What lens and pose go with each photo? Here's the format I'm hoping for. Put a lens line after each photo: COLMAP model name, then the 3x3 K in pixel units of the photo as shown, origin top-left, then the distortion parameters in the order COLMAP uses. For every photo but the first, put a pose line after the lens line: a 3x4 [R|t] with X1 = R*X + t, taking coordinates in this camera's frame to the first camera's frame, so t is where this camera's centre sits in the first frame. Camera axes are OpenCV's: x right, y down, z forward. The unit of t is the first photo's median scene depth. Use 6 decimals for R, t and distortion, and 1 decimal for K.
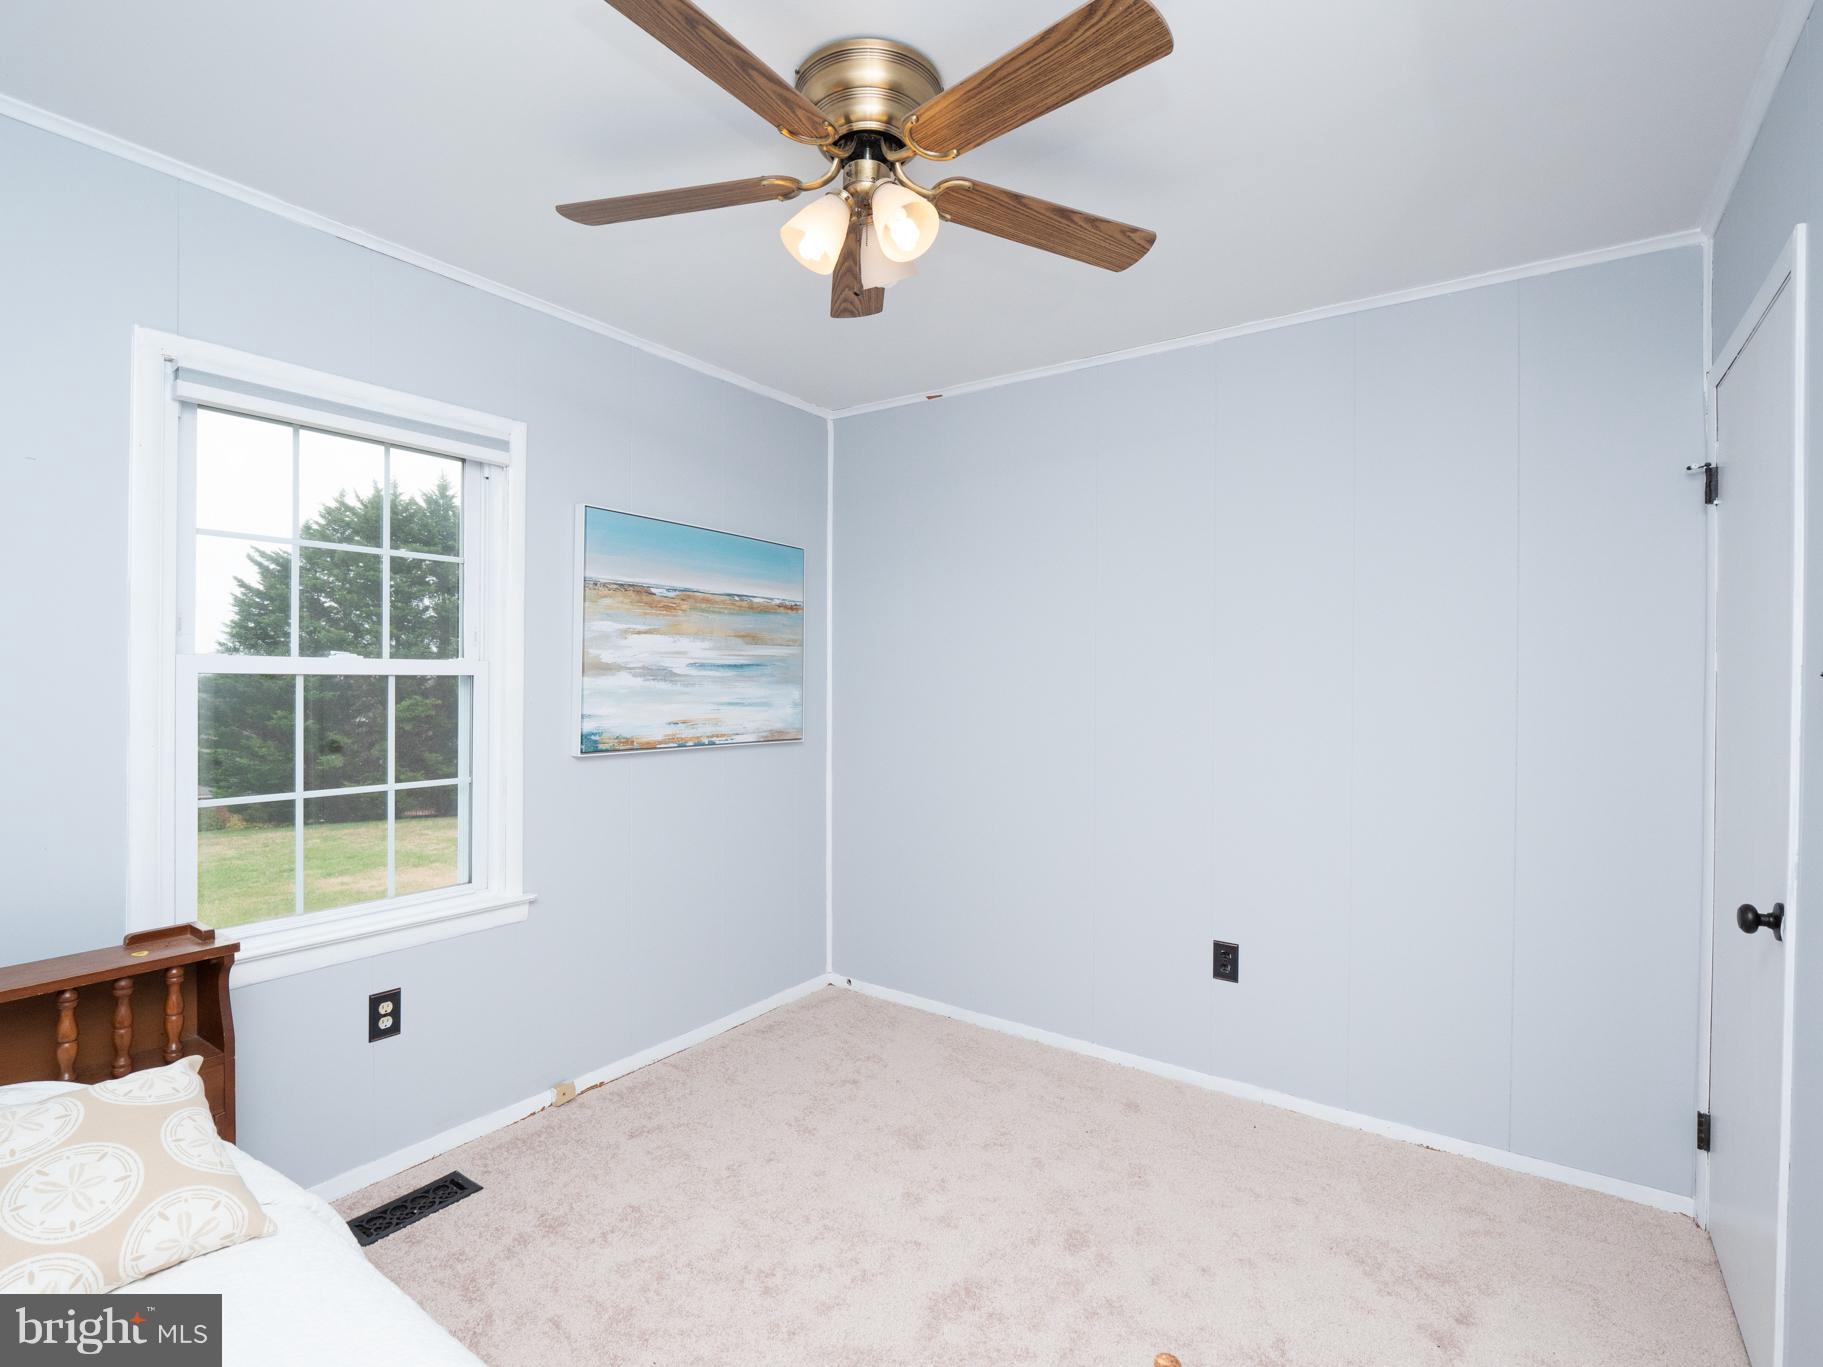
lens RADIAL K [[893.3, 0, 909.4], [0, 893.3, 662.9], [0, 0, 1]] dist [0.001893, -0.013235]
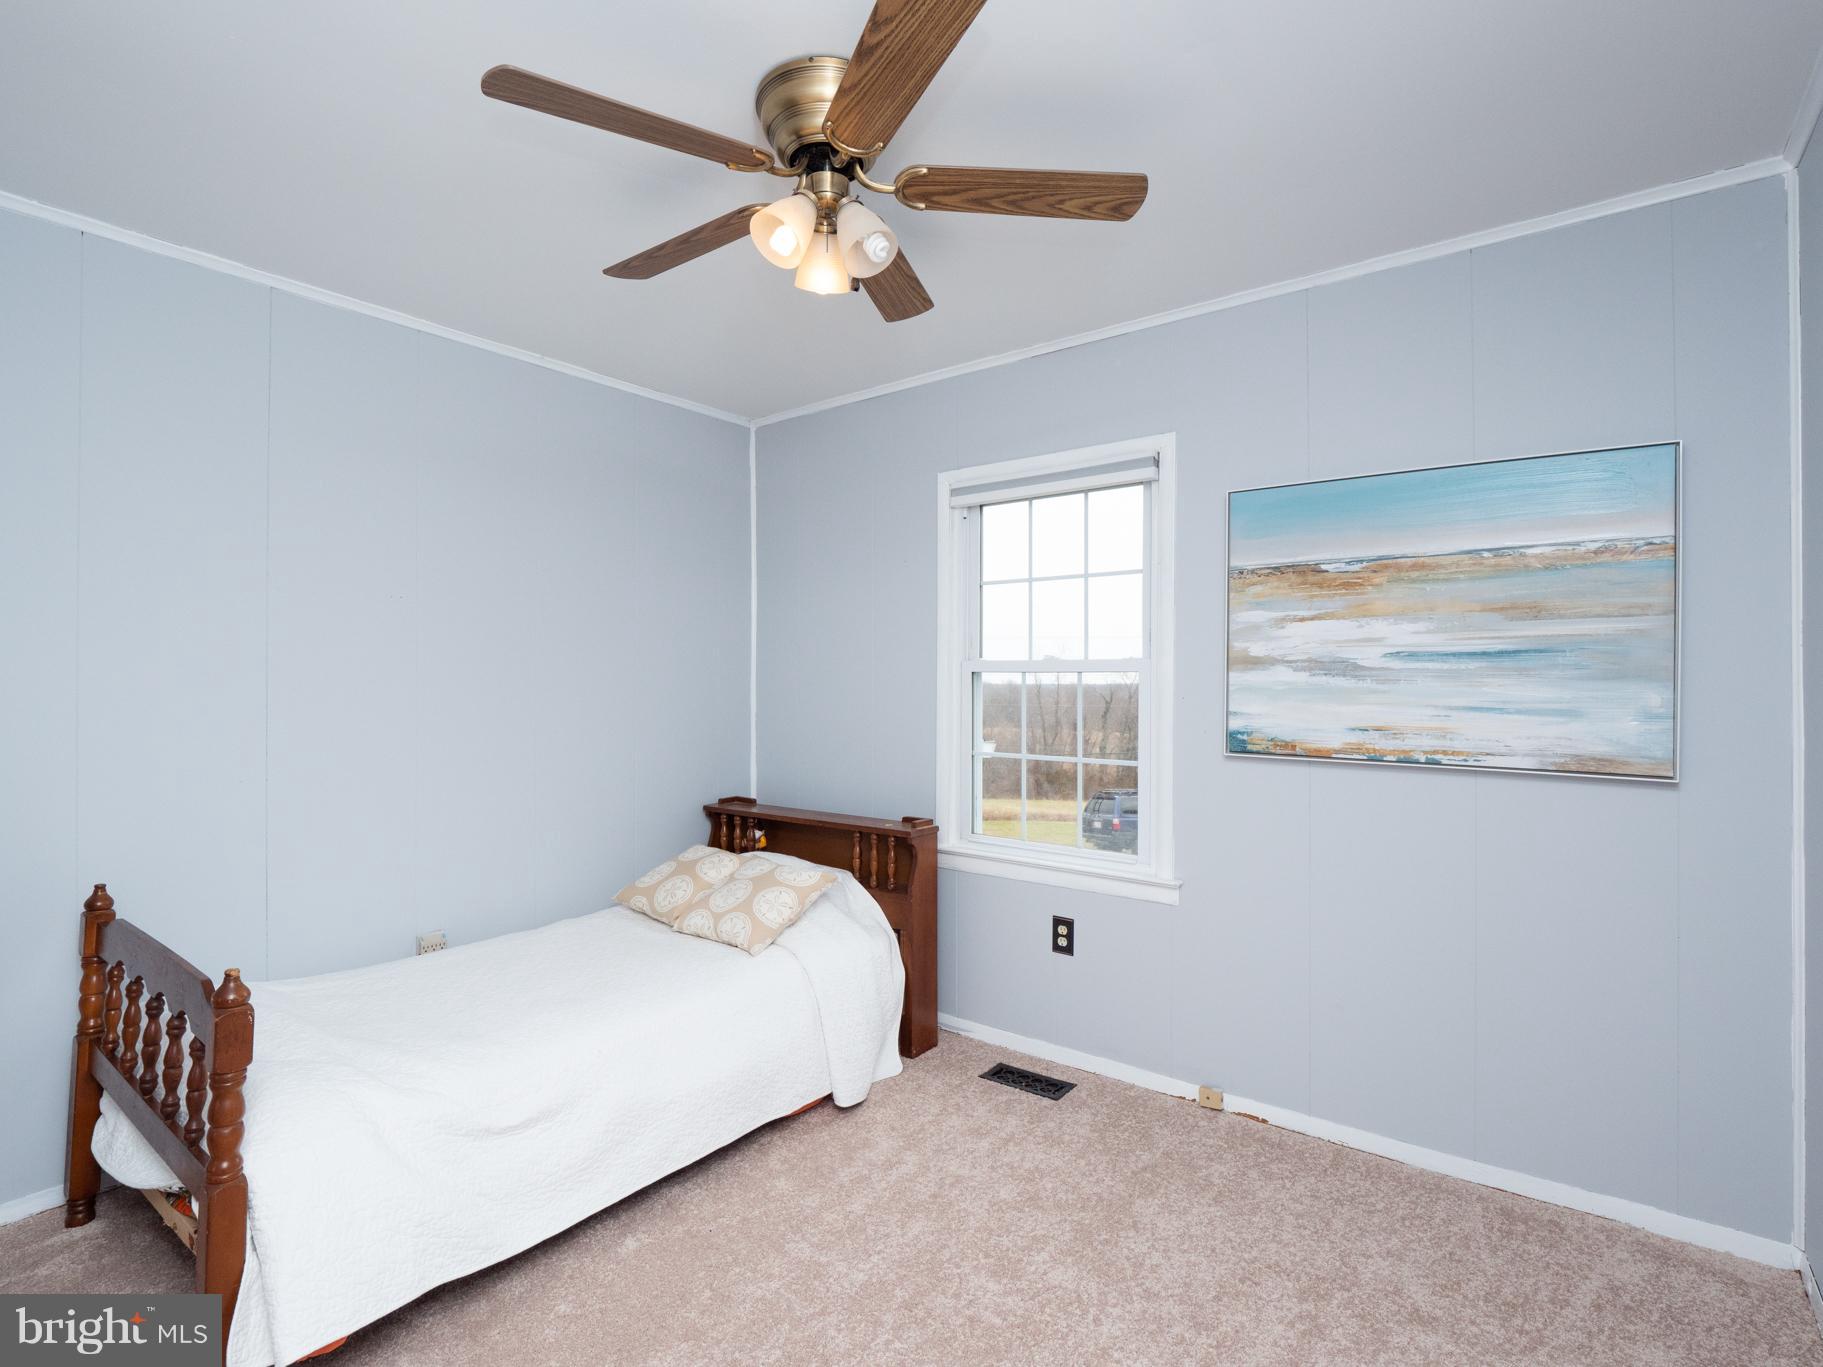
lens RADIAL K [[893.3, 0, 909.4], [0, 893.3, 662.9], [0, 0, 1]] dist [0.001893, -0.013235]
pose [[-0.053359, -0.030643, -0.998105, 0.565453], [0.009992, 0.999463, -0.031219, 0.030217], [0.998525, -0.011639, -0.053024, 0.663868]]
